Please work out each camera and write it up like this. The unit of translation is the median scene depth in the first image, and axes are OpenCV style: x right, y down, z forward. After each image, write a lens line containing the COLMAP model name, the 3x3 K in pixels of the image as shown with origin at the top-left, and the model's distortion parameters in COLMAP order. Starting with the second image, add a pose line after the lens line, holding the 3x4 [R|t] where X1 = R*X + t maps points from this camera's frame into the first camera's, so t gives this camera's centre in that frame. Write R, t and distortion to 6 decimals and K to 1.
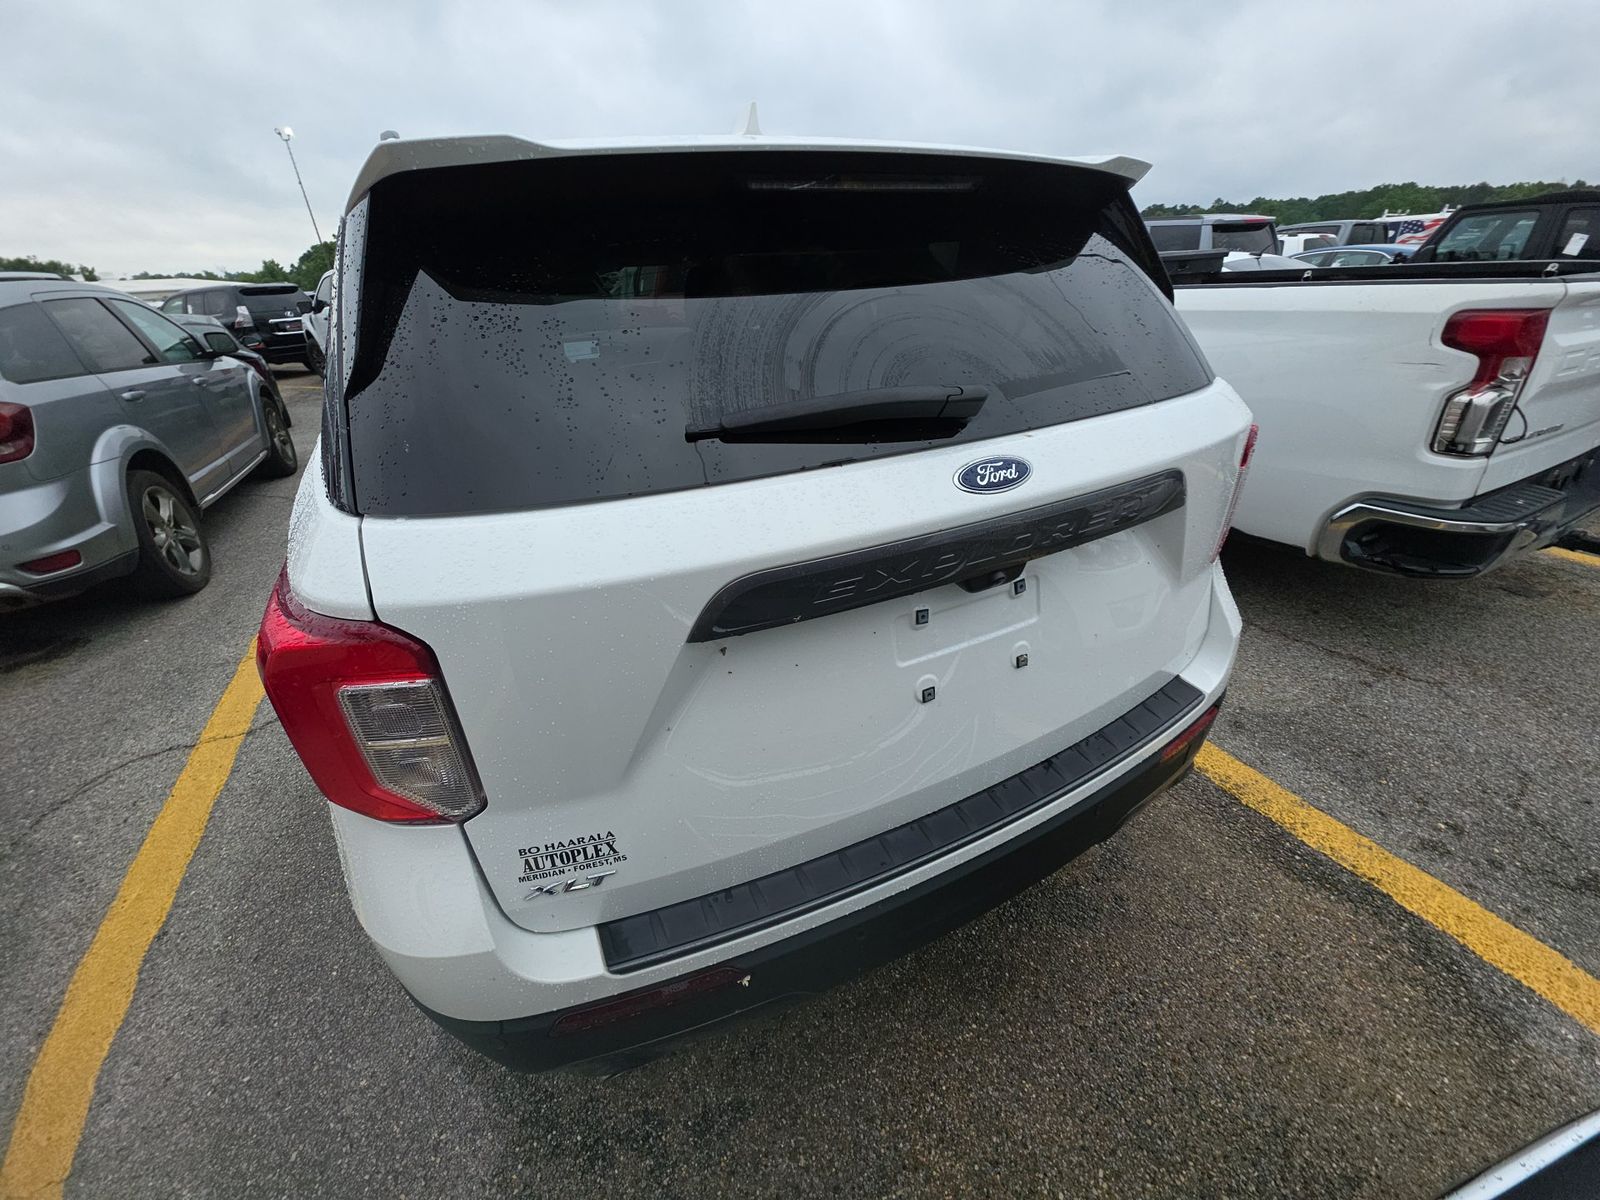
lens RADIAL K [[630.2, 0, 794.1], [0, 630.2, 595.4], [0, 0, 1]] dist [0.014281, -0.010278]
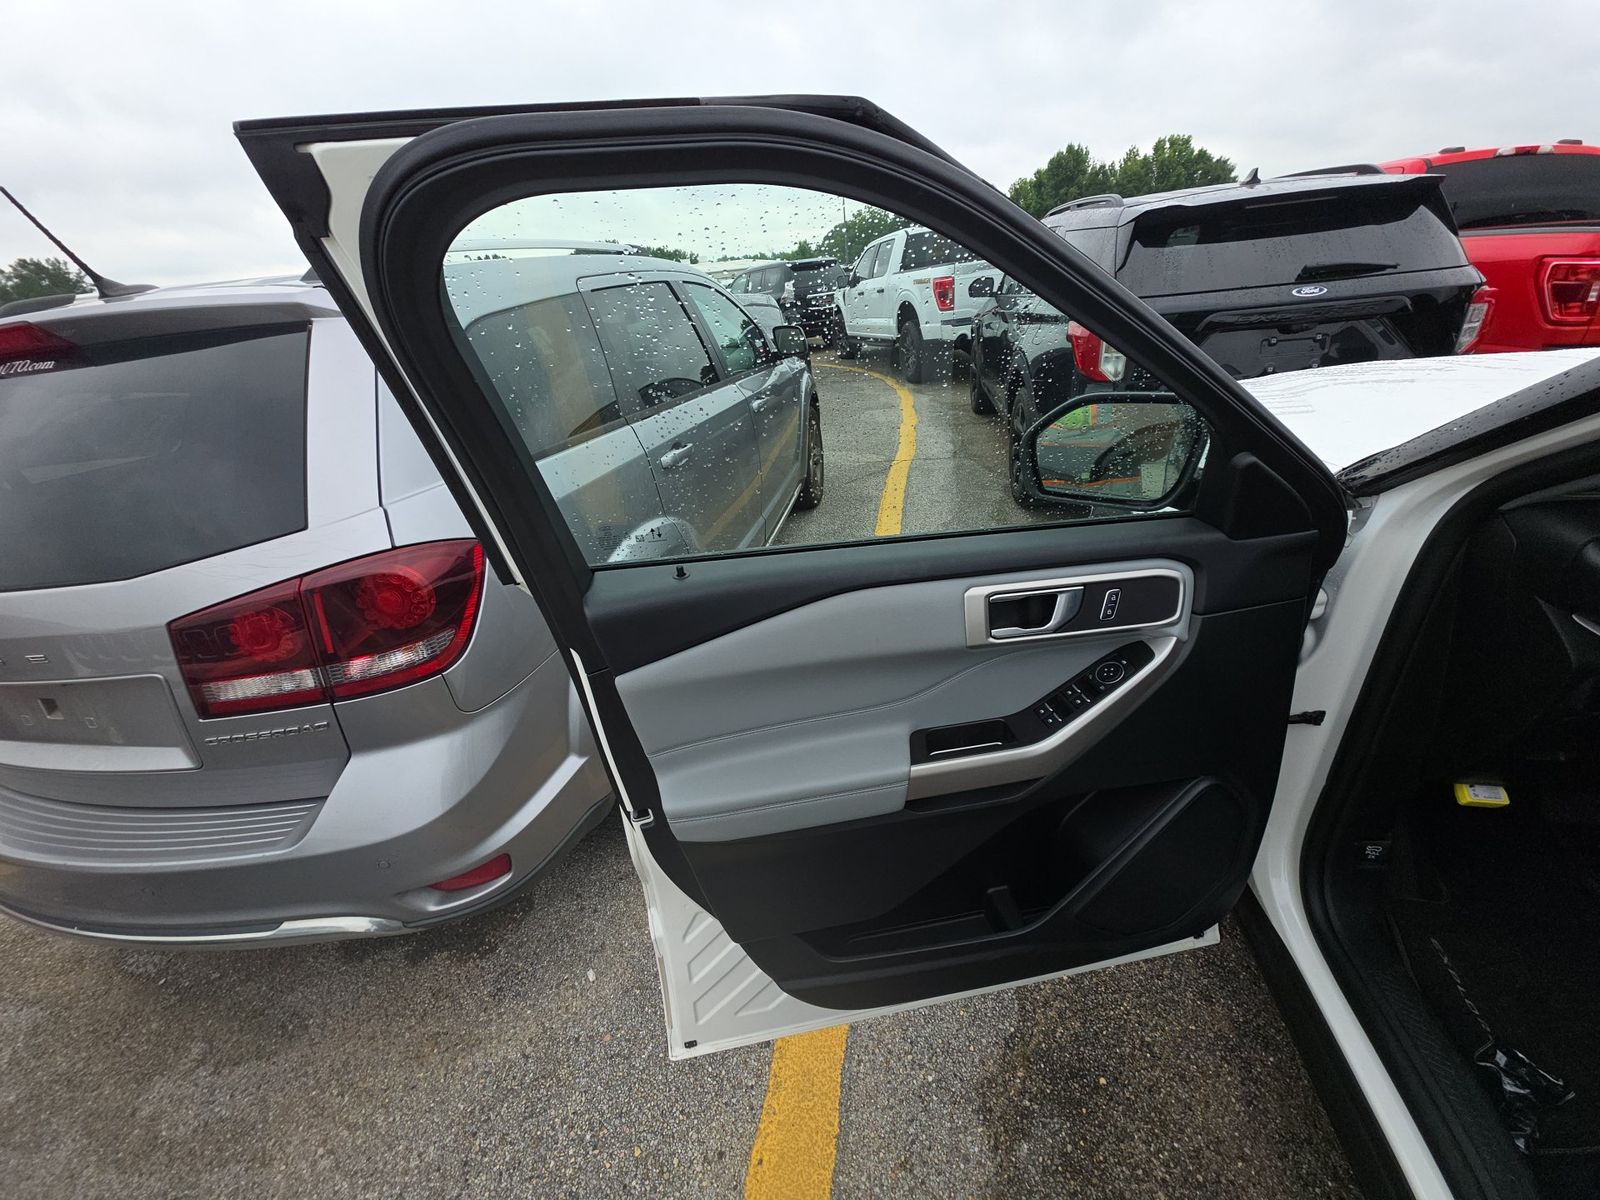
lens RADIAL K [[628.7, 0, 798.2], [0, 628.7, 597.2], [0, 0, 1]] dist [0.013785, -0.009988]
pose [[0.800728, 0.242909, -0.547567, -1.169708], [-0.215114, 0.969721, 0.115614, -0.541961], [0.559071, 0.025213, 0.828736, 1.127929]]
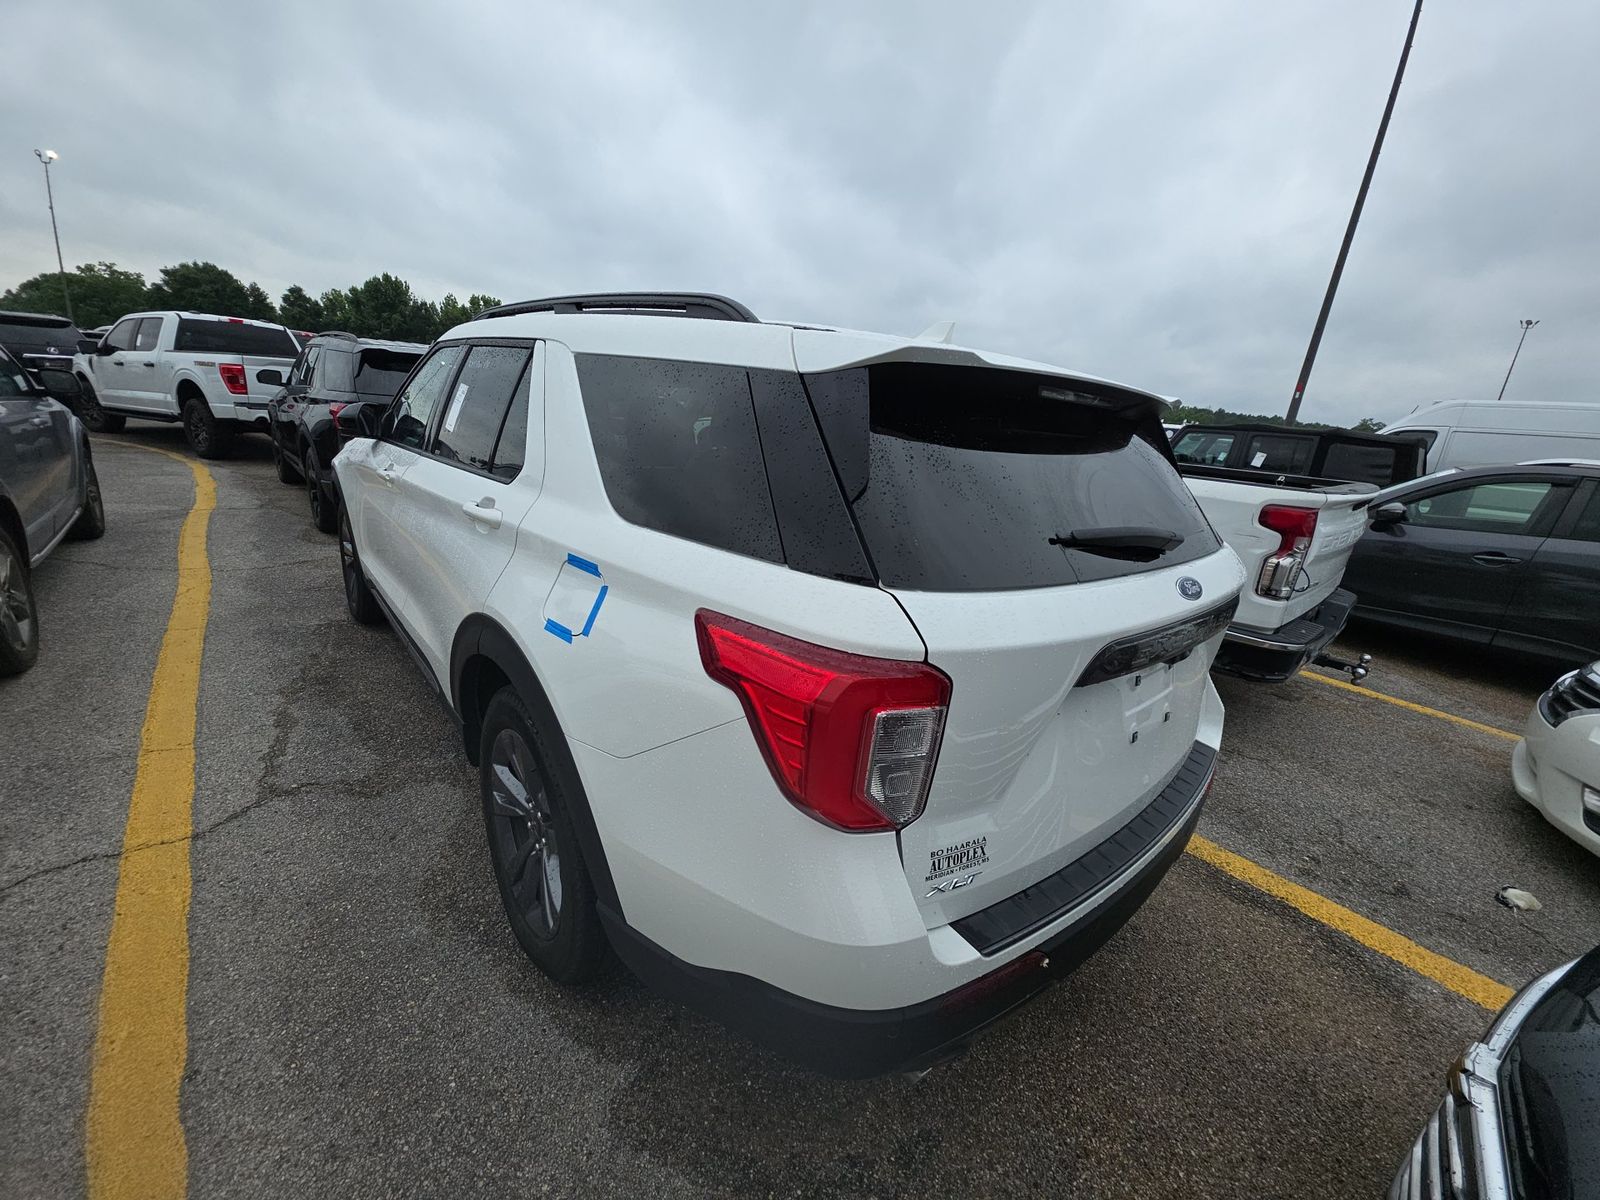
lens RADIAL K [[628.7, 0, 798.2], [0, 628.7, 597.2], [0, 0, 1]] dist [0.013785, -0.009988]
pose [[0.958682, 0.061260, 0.277806, -0.455782], [-0.013153, 0.985039, -0.171827, 0.049181], [-0.284176, 0.161074, 0.945145, -0.088825]]
